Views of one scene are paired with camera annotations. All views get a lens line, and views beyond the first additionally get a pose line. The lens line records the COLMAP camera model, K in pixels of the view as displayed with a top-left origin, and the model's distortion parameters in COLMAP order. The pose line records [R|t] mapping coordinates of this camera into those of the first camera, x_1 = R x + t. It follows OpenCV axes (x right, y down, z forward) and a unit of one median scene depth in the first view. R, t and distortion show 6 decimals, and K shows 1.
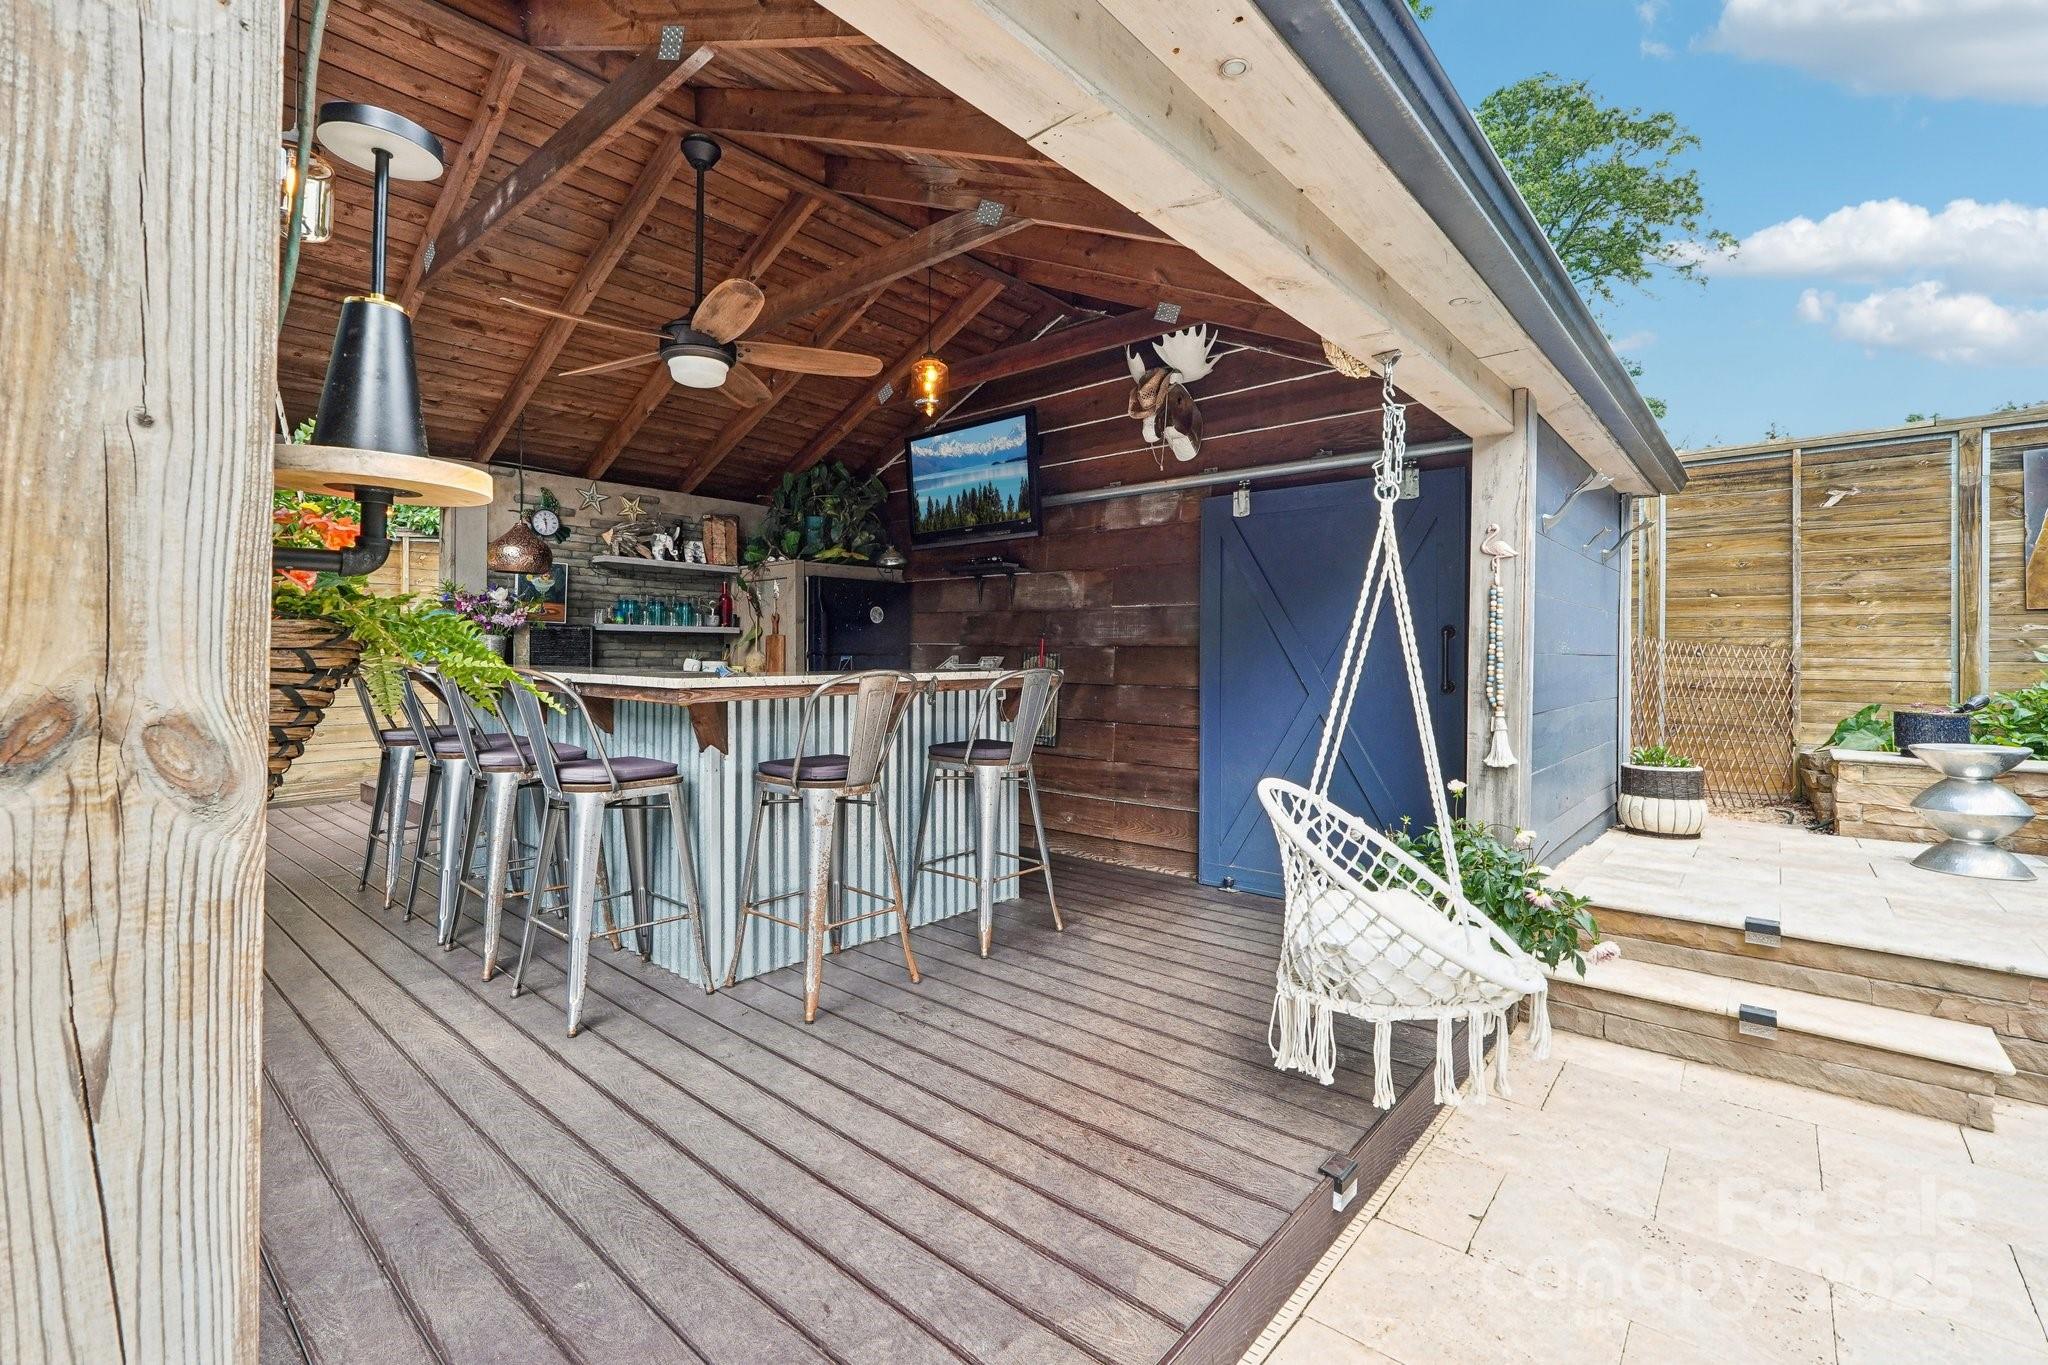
lens RADIAL K [[876.1, 0, 1016.6], [0, 876.1, 653.0], [0, 0, 1]] dist [-0.012188, 0.003239]
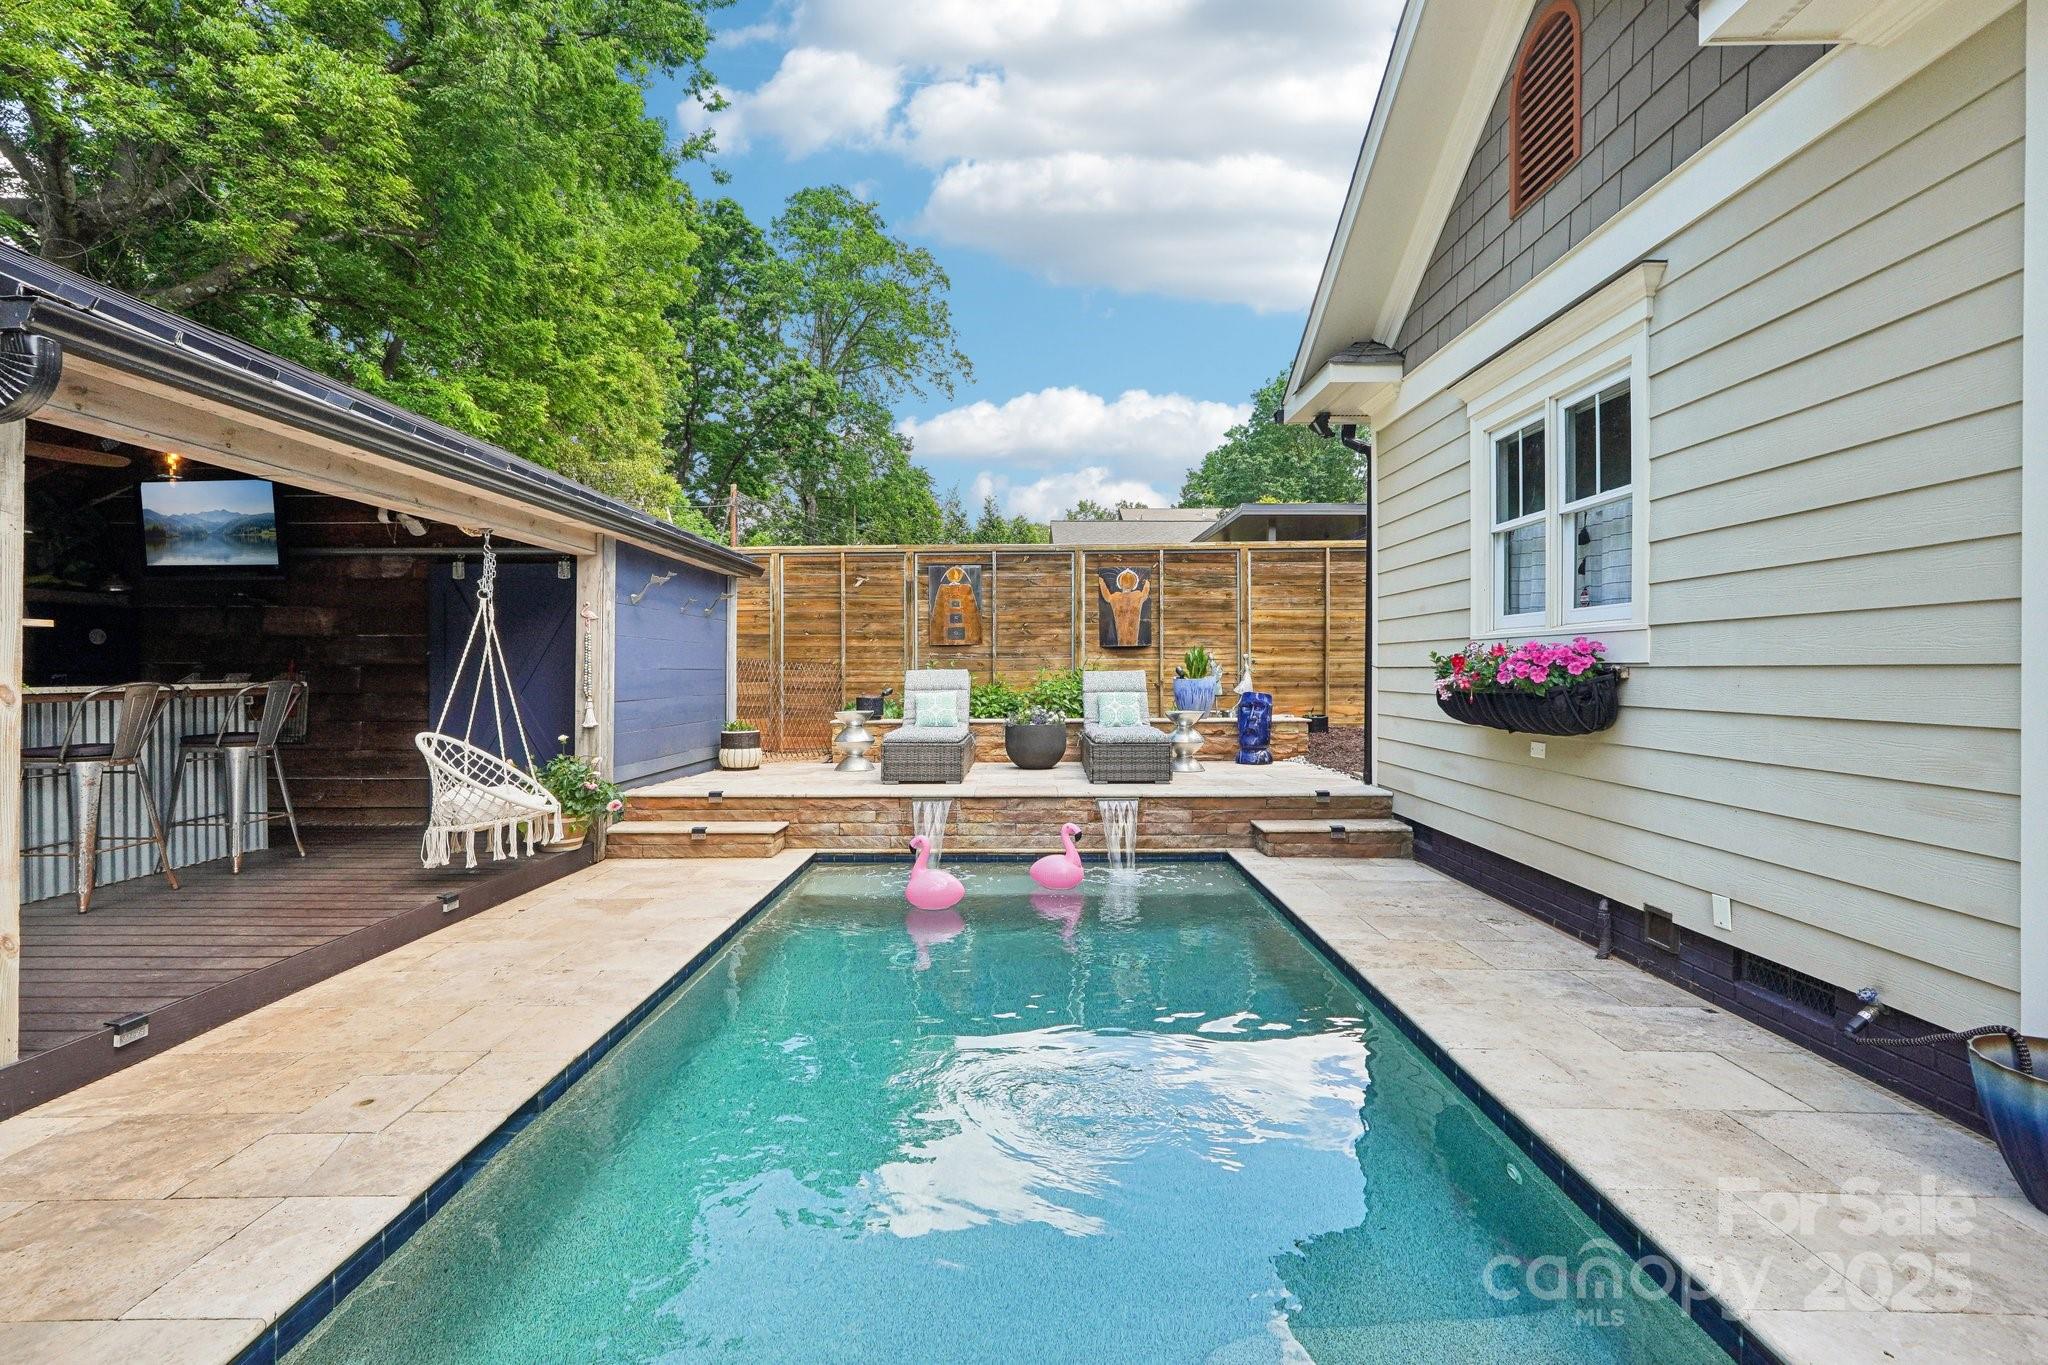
lens RADIAL K [[876.1, 0, 1028.5], [0, 876.1, 674.2], [0, 0, 1]] dist [-0.012188, 0.003239]
pose [[0.757539, -0.009722, 0.652718, 0.018733], [0.005285, 0.999948, 0.008760, 0.000352], [-0.652769, -0.003187, 0.757551, -0.796993]]
